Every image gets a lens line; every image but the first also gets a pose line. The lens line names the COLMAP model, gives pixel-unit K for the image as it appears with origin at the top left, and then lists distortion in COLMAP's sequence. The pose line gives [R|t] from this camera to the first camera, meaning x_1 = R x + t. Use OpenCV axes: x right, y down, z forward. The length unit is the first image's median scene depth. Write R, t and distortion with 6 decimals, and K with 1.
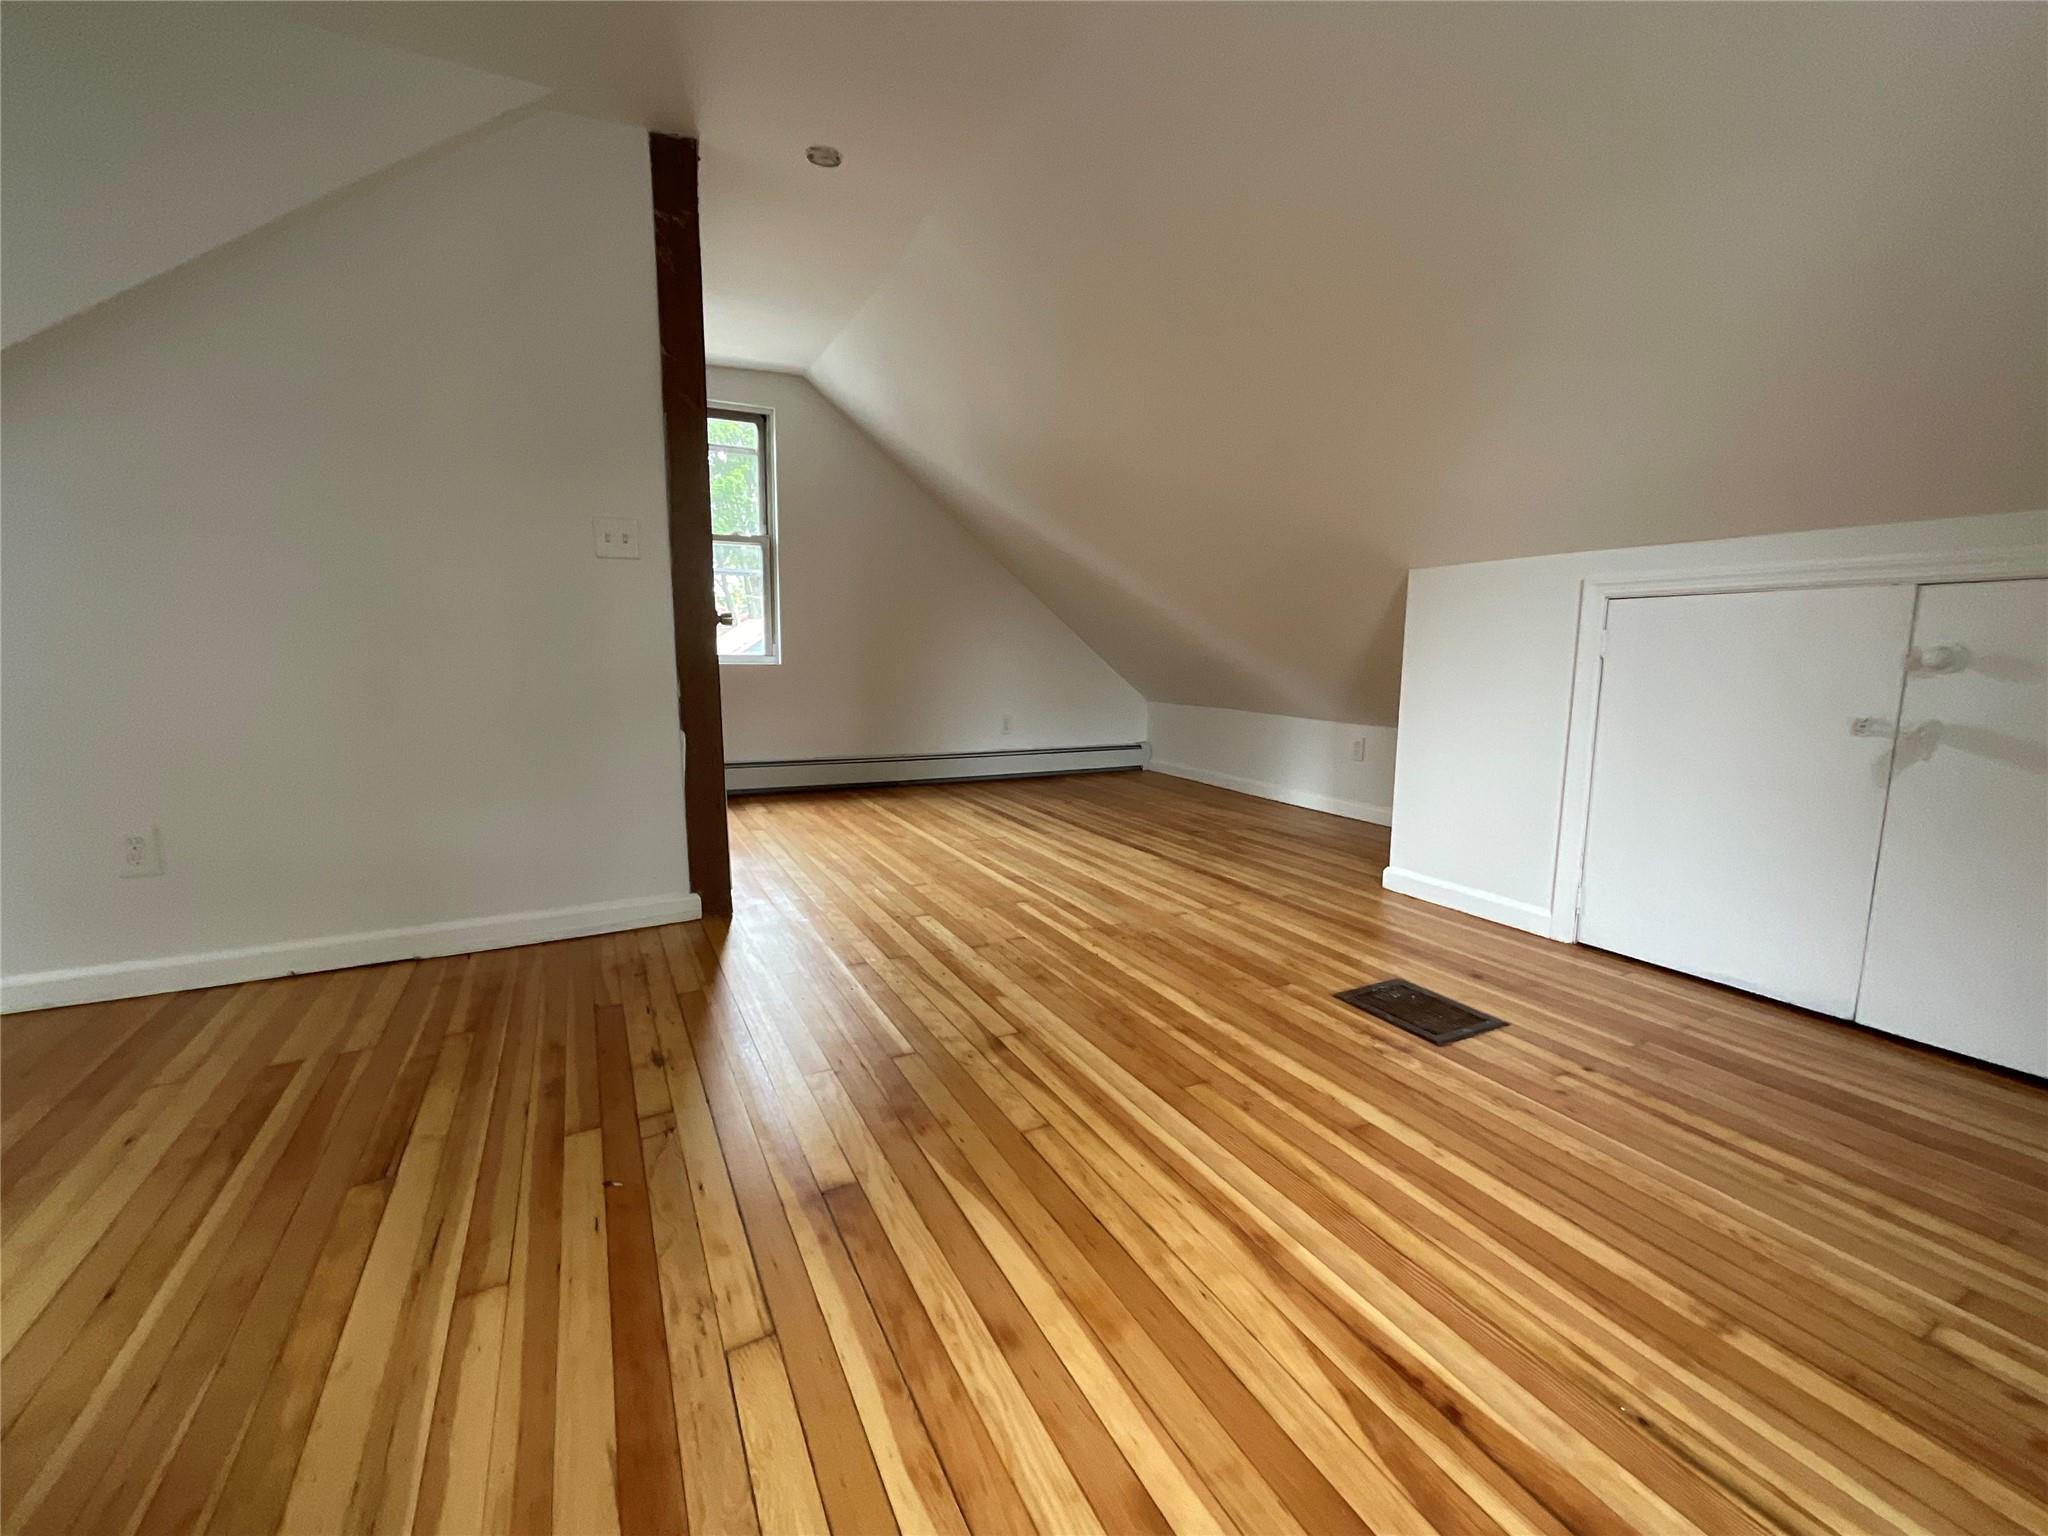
lens RADIAL K [[835.6, 0, 1027.2], [0, 835.6, 762.9], [0, 0, 1]] dist [0.009126, -0.002653]
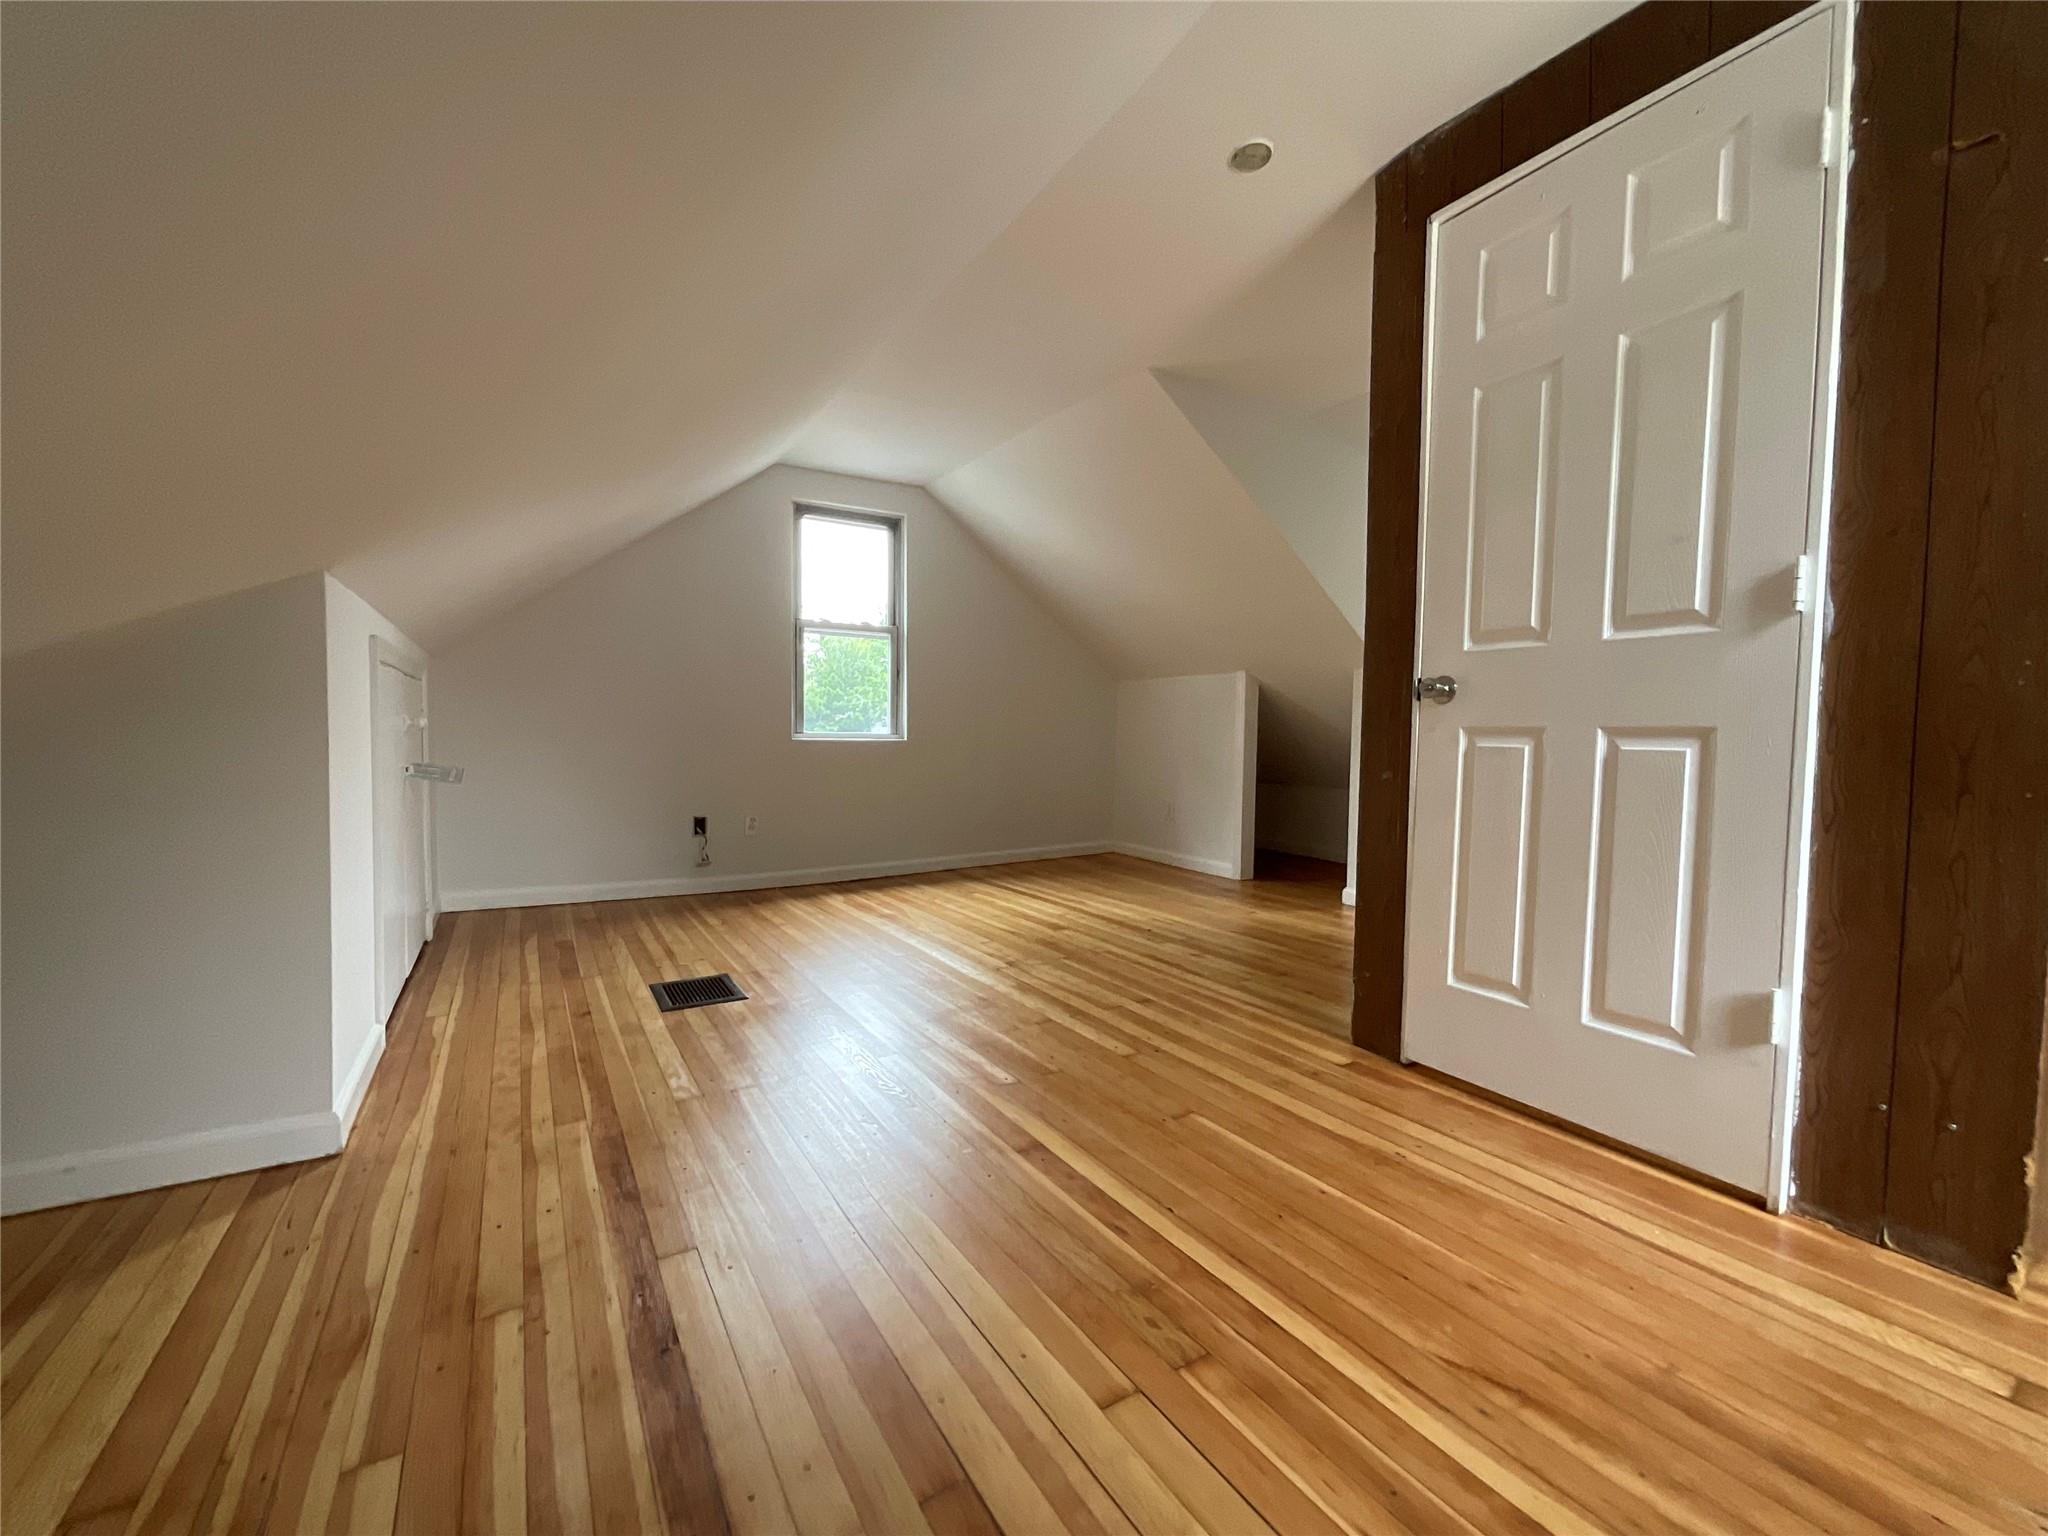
lens RADIAL K [[835.6, 0, 1023.7], [0, 835.6, 764.5], [0, 0, 1]] dist [0.009126, -0.002653]
pose [[-0.998264, -0.015308, -0.056874, 0.029394], [-0.025035, 0.984342, 0.174483, -0.258202], [0.053312, 0.175604, -0.983016, 1.943675]]
